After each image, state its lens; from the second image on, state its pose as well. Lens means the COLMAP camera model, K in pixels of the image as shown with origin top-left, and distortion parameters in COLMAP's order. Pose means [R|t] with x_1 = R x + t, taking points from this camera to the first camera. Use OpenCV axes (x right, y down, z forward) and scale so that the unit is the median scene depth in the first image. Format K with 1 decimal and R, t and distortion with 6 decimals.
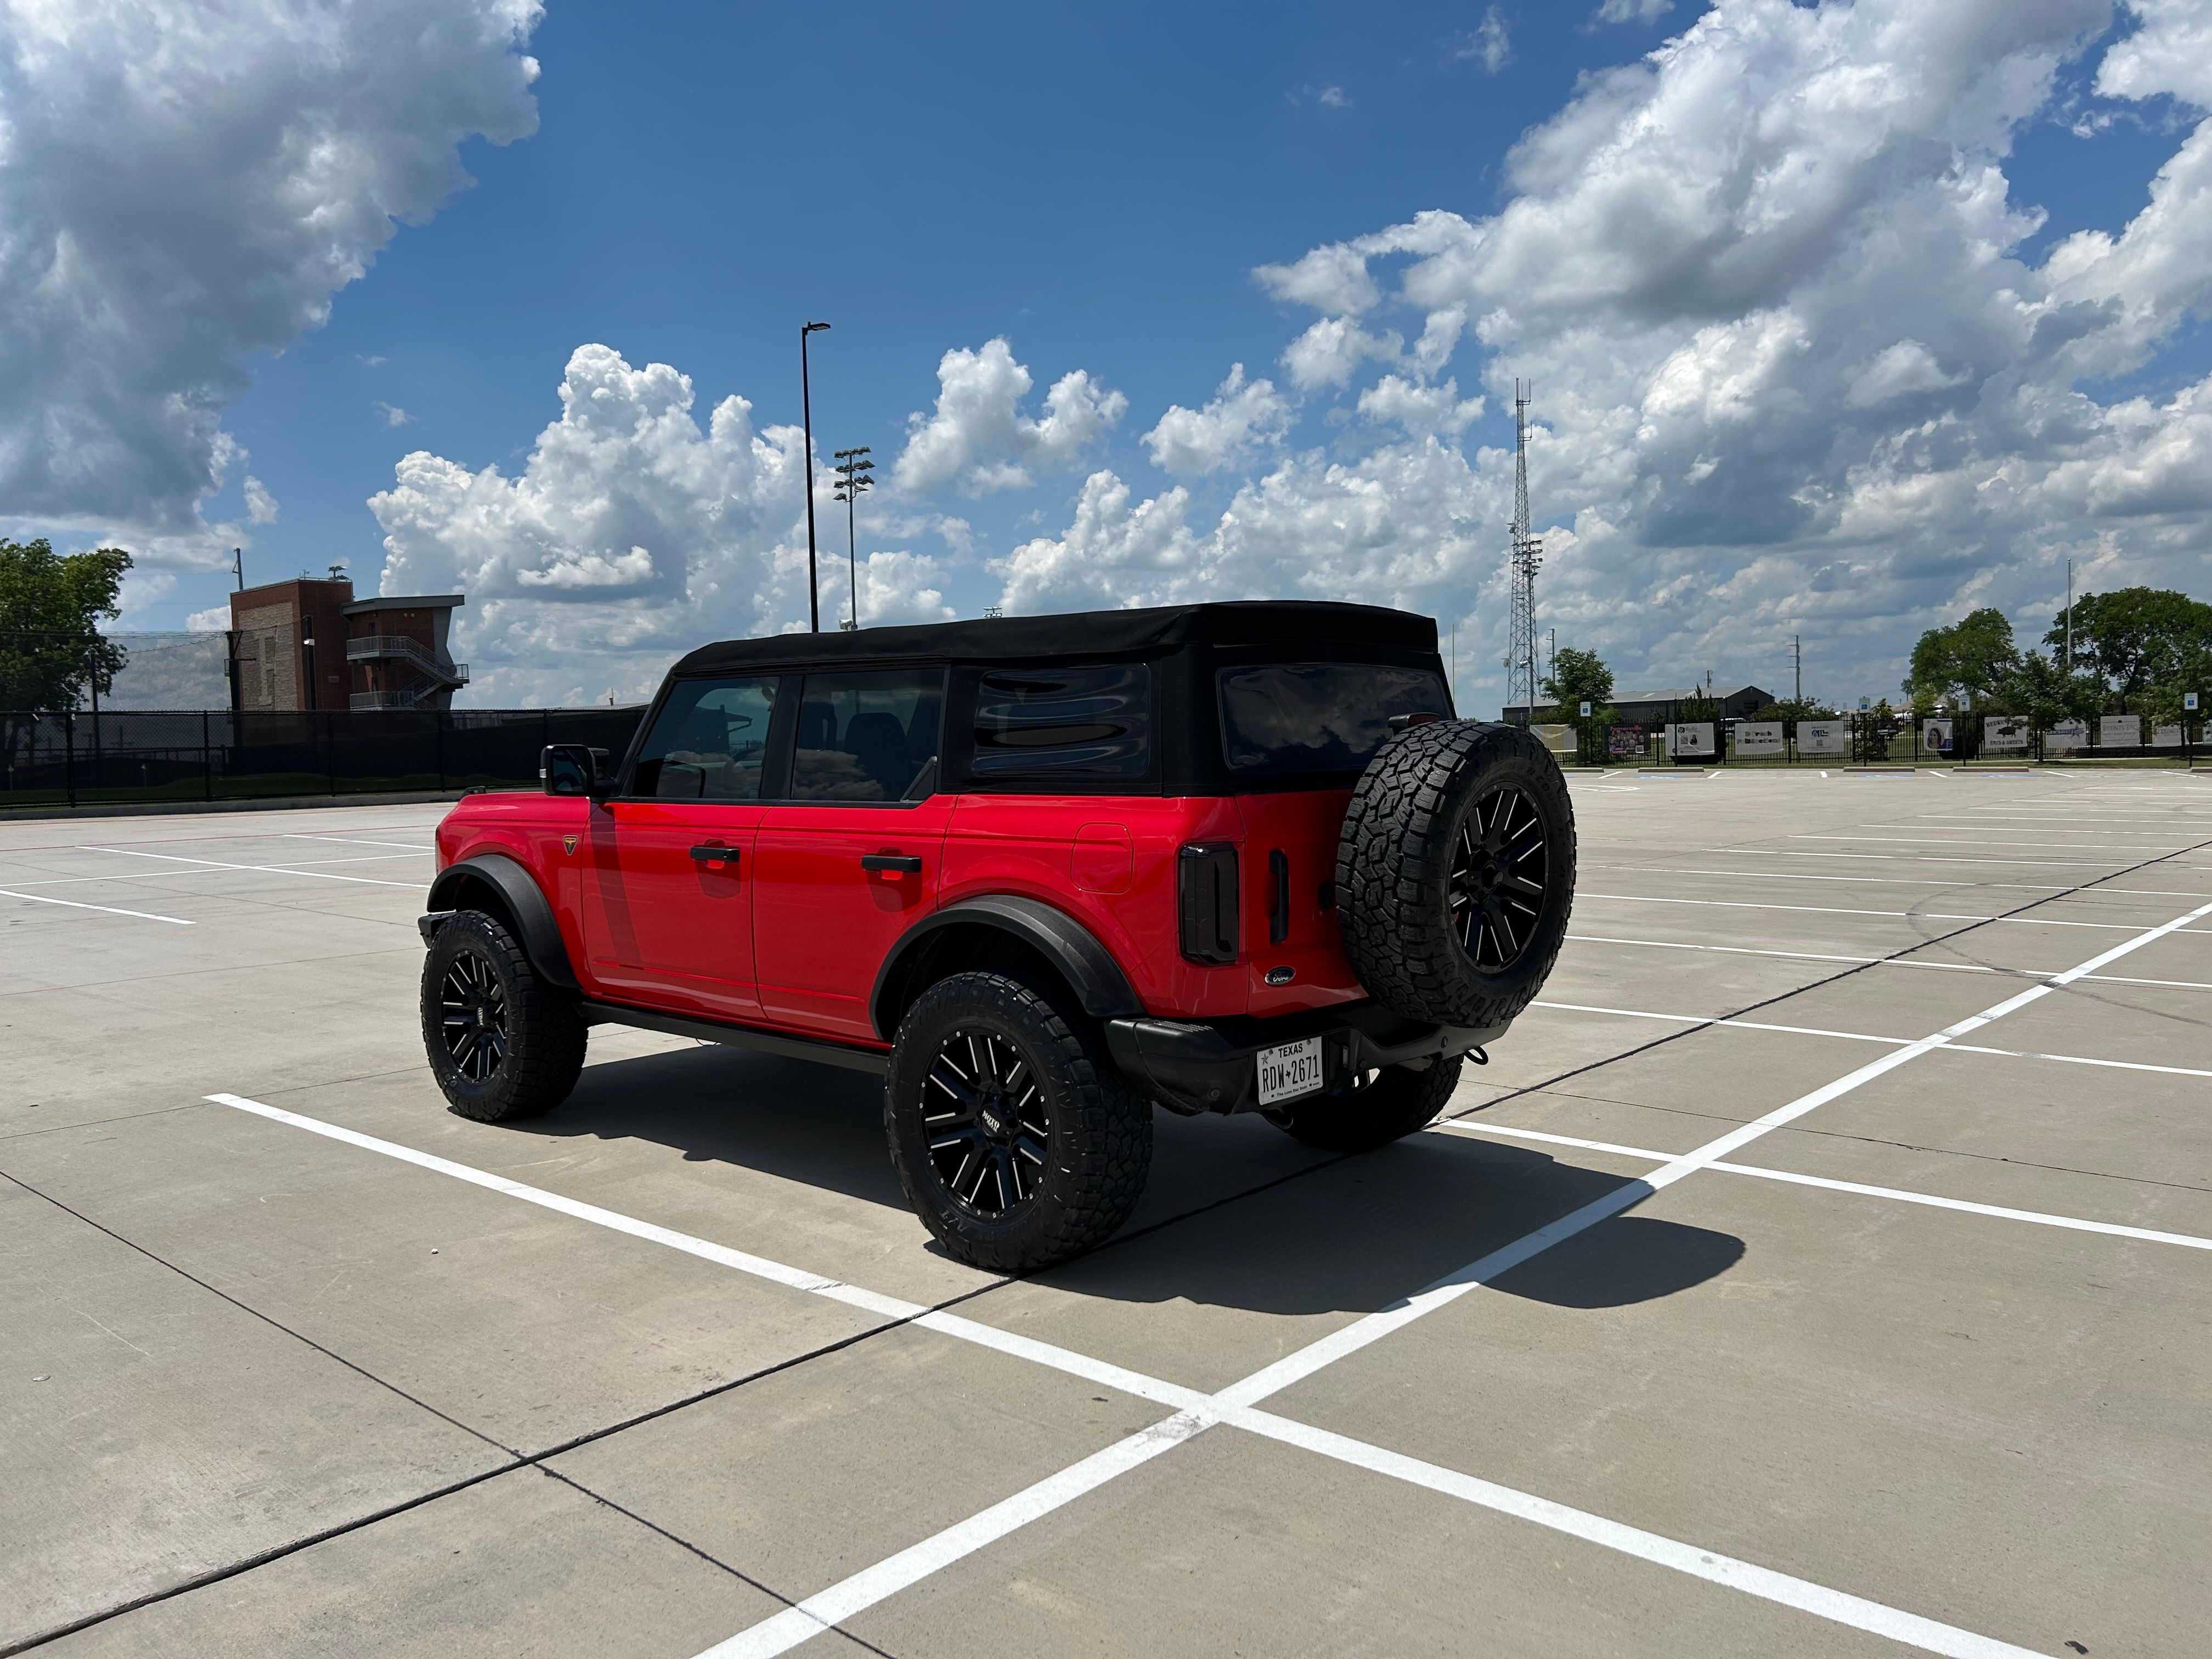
lens RADIAL K [[1674.4, 0, 1085.4], [0, 1674.4, 839.6], [0, 0, 1]] dist [0.041894, -0.043067]
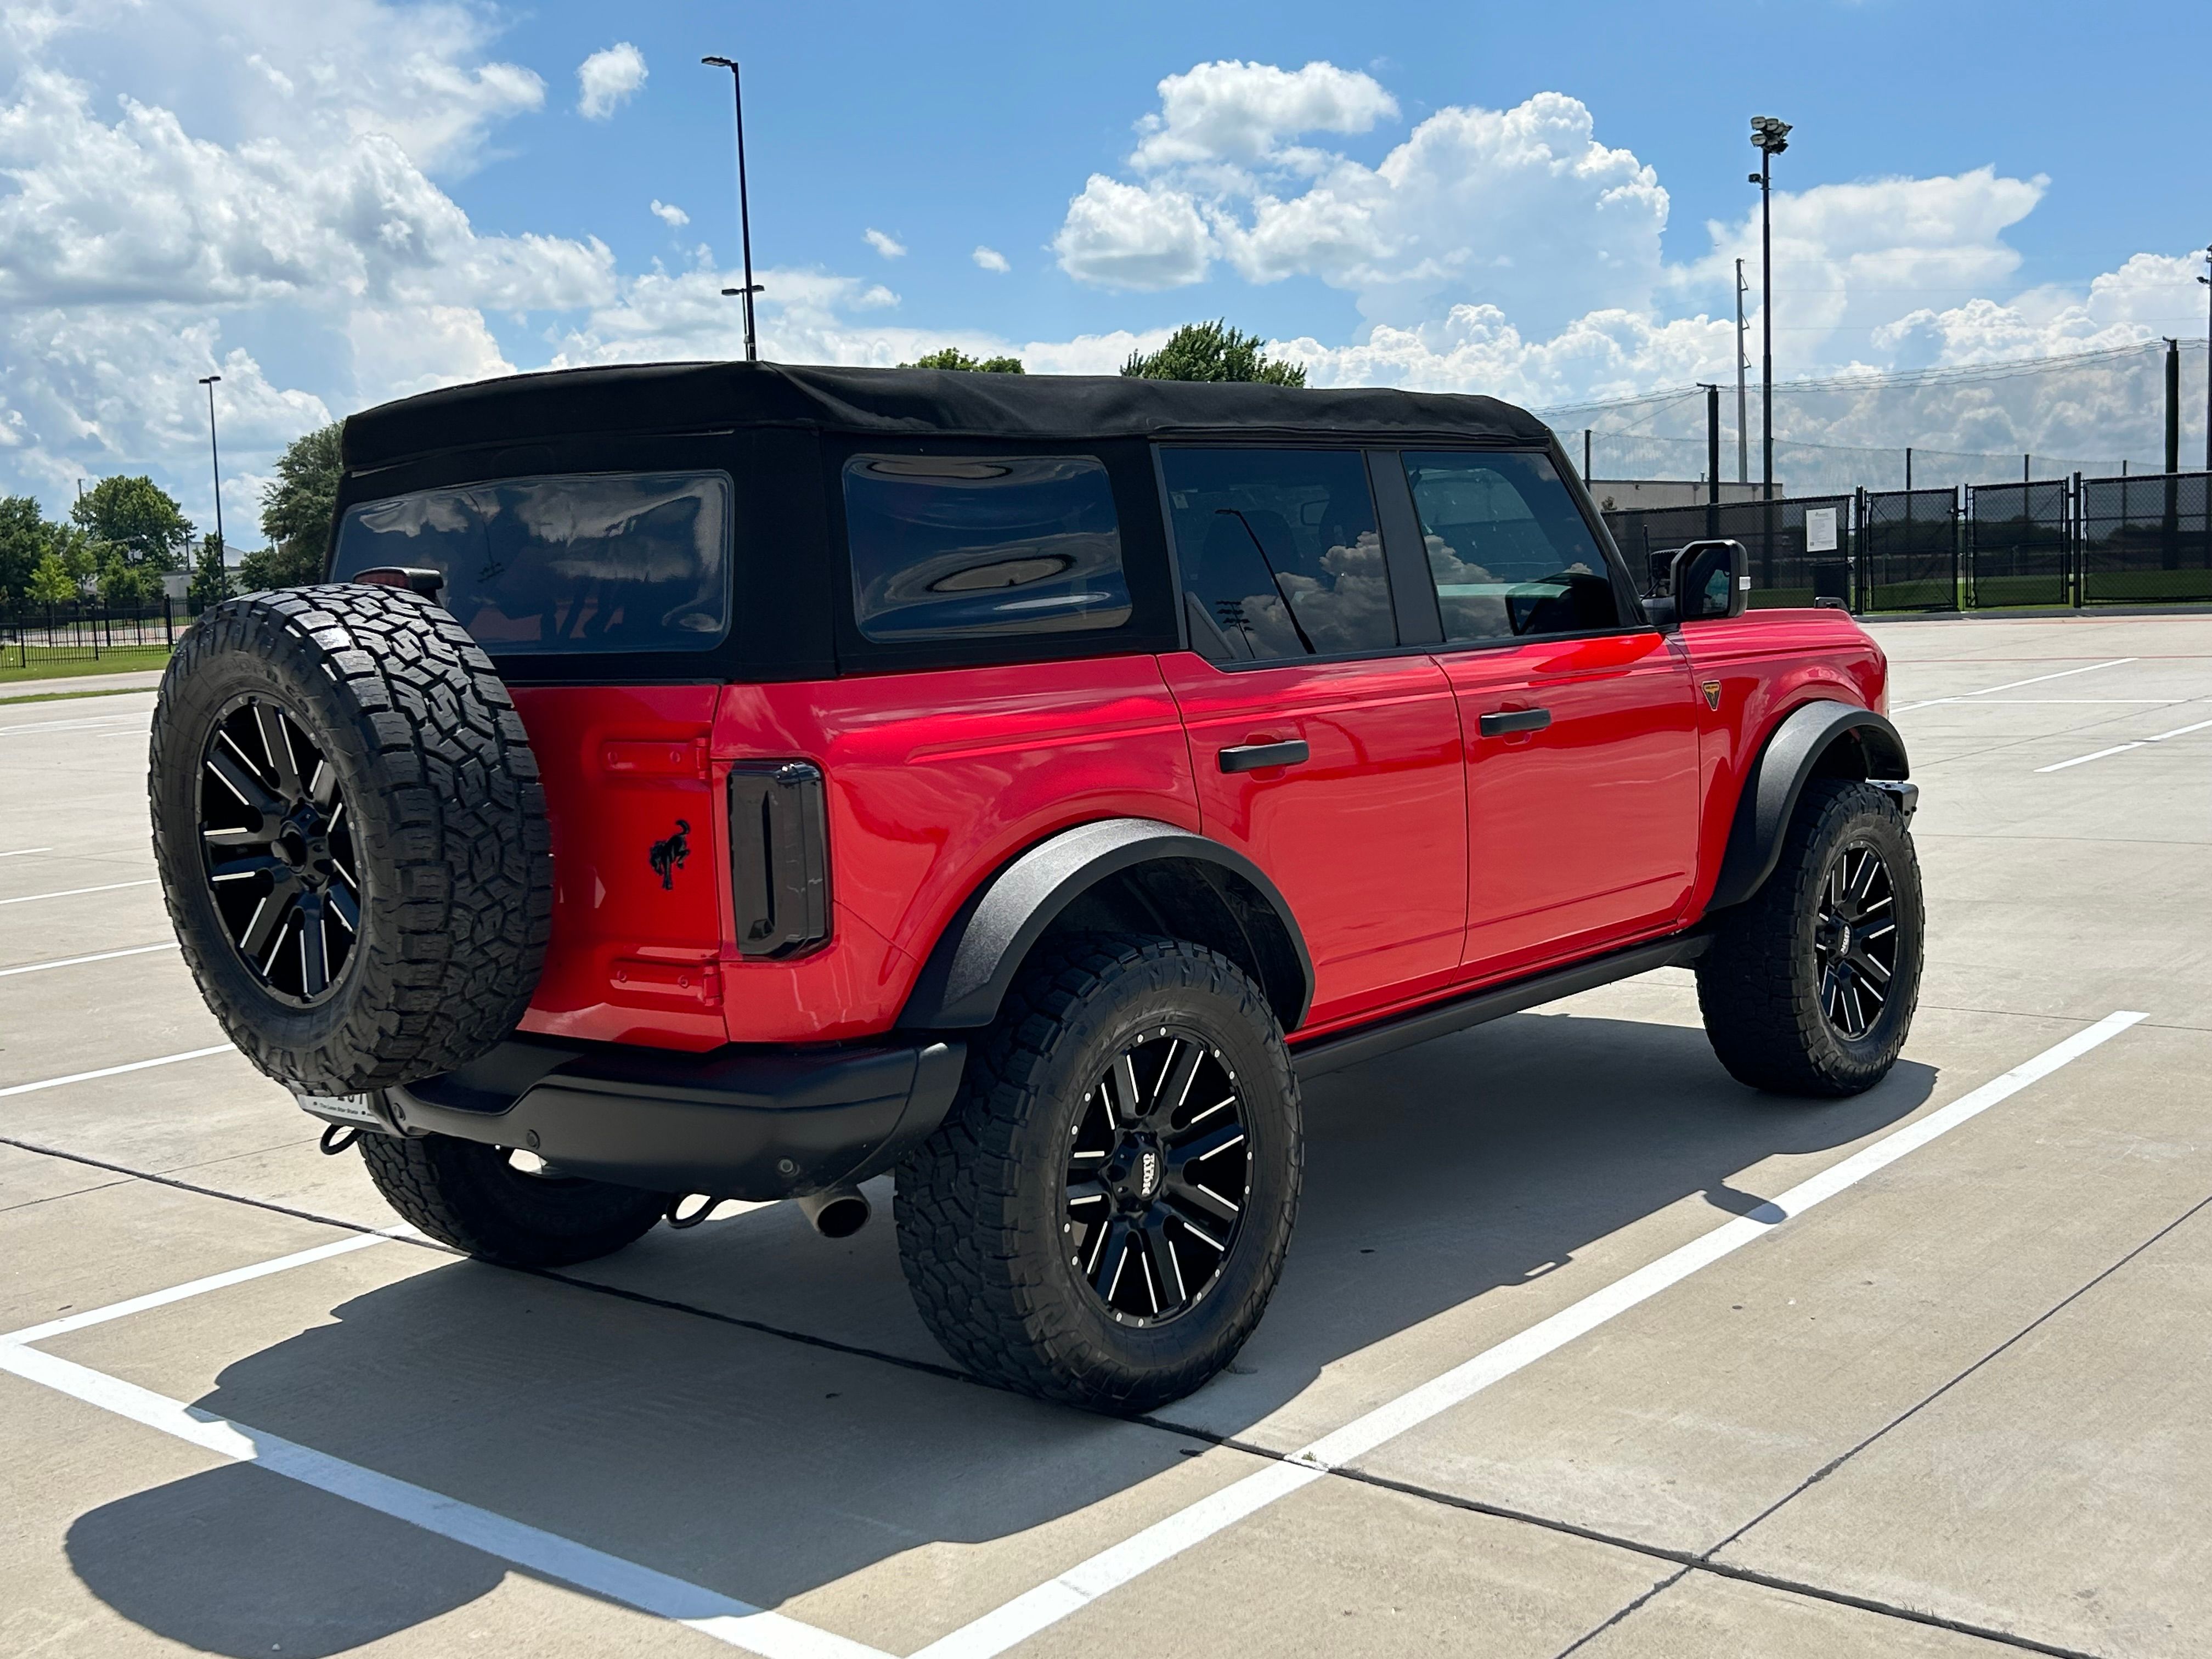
lens RADIAL K [[2396.7, 0, 1088.7], [0, 2396.7, 832.7], [0, 0, 1]] dist [0.030476, 0.000000]
pose [[0.016257, 0.121803, -0.992421, 0.923178], [-0.017651, 0.992433, 0.121515, -0.078672], [0.999712, 0.015542, 0.018284, 1.059082]]
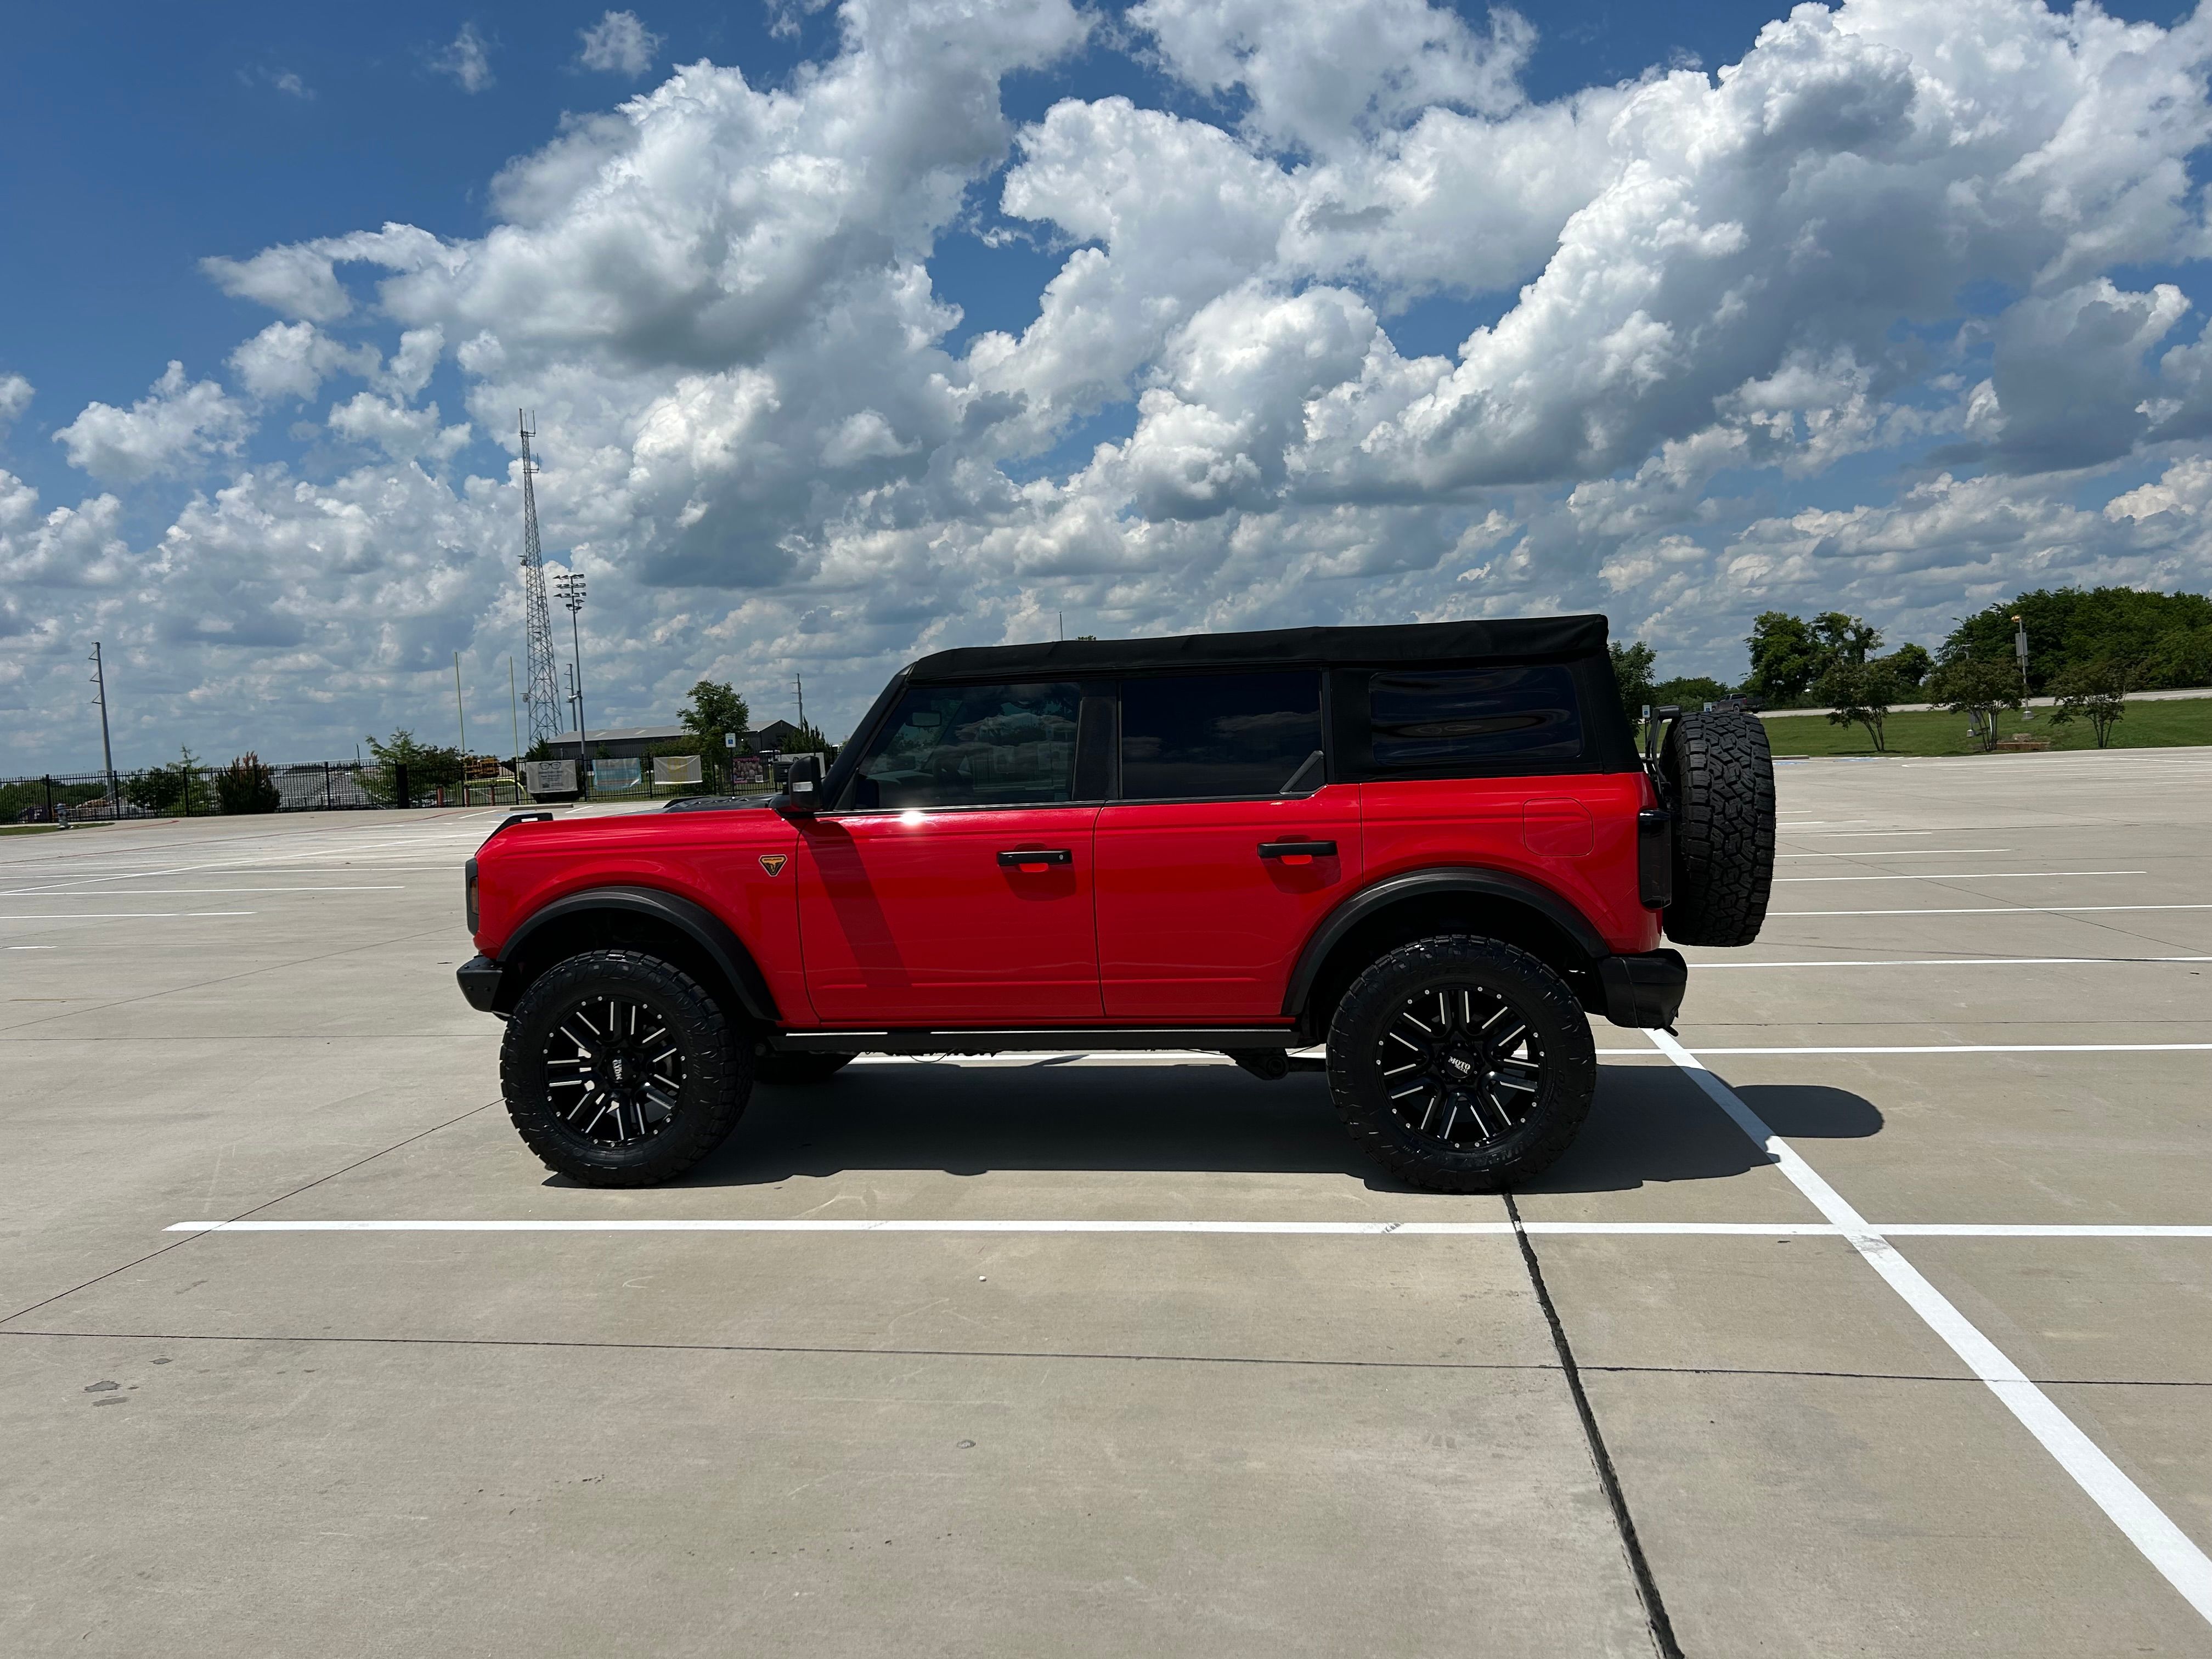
lens RADIAL K [[1674.4, 0, 1102.9], [0, 1674.4, 837.4], [0, 0, 1]] dist [0.041894, -0.043067]
pose [[0.833853, -0.047072, 0.549976, -0.748588], [0.059470, 0.998219, -0.004729, 0.003513], [-0.548774, 0.036650, 0.835167, 0.144152]]
